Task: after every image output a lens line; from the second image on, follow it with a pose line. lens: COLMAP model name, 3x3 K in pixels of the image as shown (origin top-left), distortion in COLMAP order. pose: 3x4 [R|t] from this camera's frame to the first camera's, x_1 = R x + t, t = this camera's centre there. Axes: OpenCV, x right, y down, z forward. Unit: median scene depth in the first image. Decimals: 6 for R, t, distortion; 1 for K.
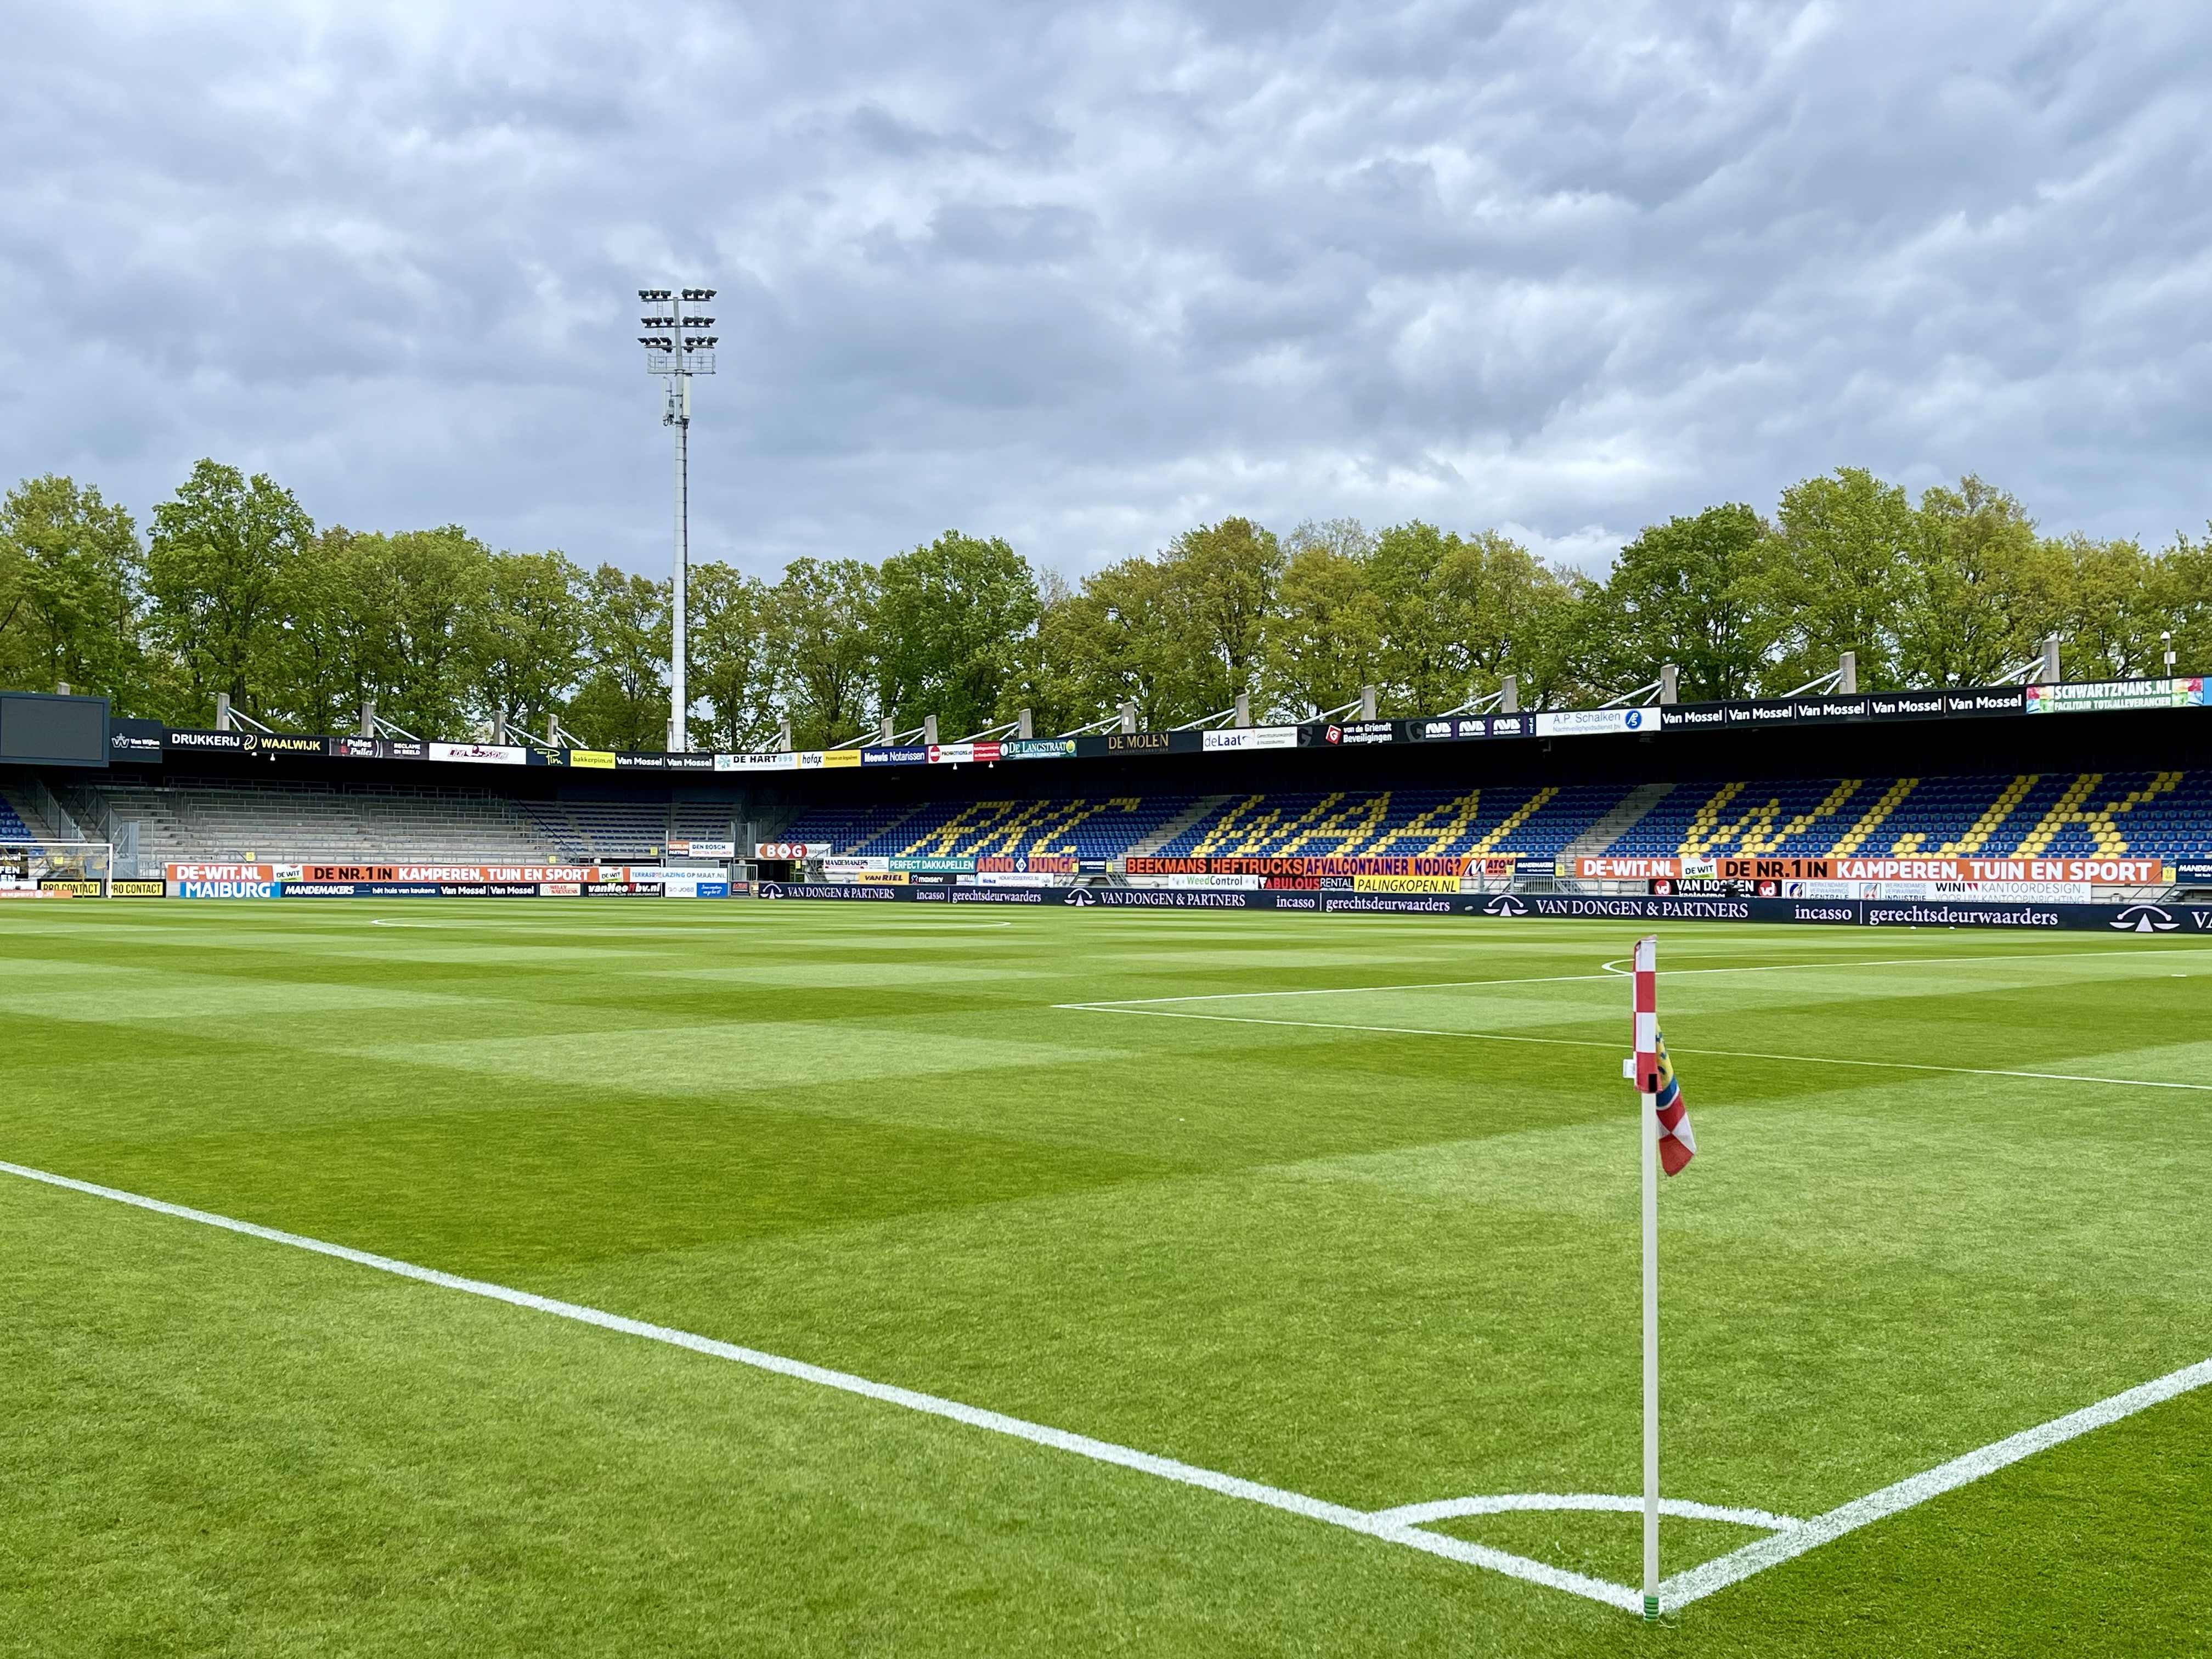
lens RADIAL K [[2191.9, 0, 1107.5], [0, 2191.9, 835.5], [0, 0, 1]] dist [-0.004594, 0.000000]
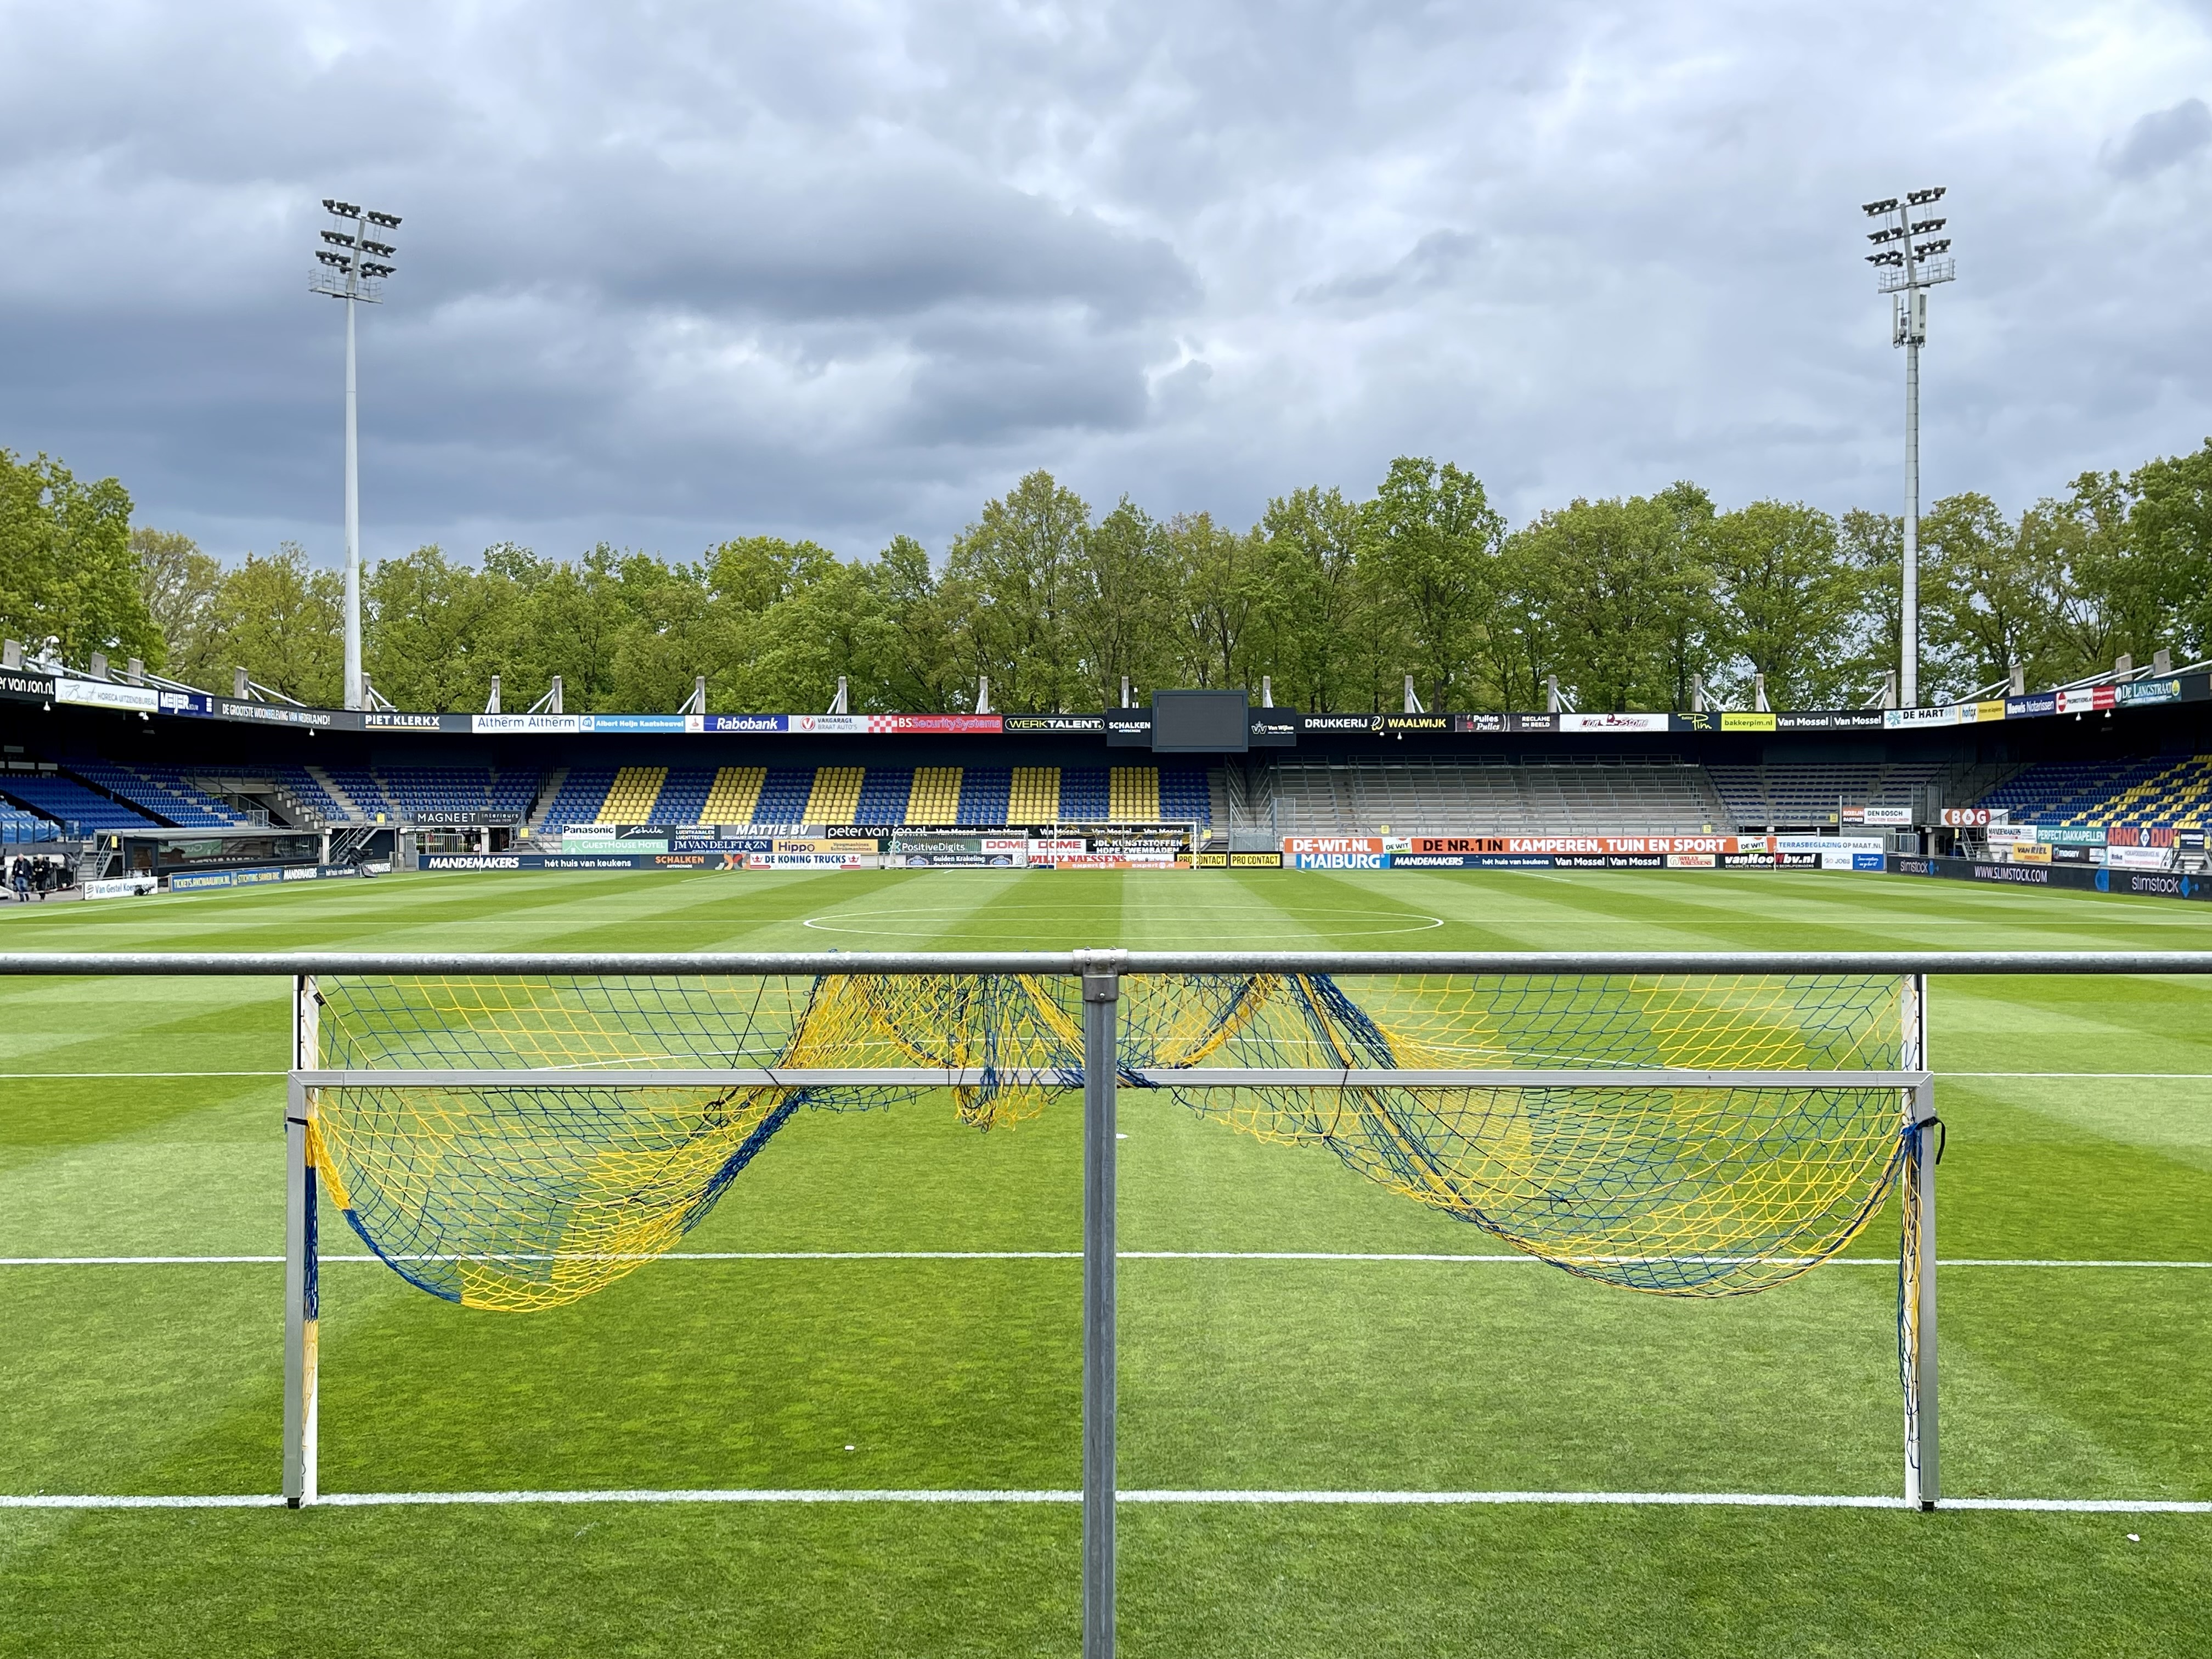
lens RADIAL K [[2132.0, 0, 1102.7], [0, 2132.0, 824.9], [0, 0, 1]] dist [-0.001110, 0.000000]
pose [[0.668269, -0.003433, -0.743912, 0.276934], [0.019336, 0.999732, 0.012756, -0.008006], [0.743669, -0.022909, 0.668156, 0.187554]]
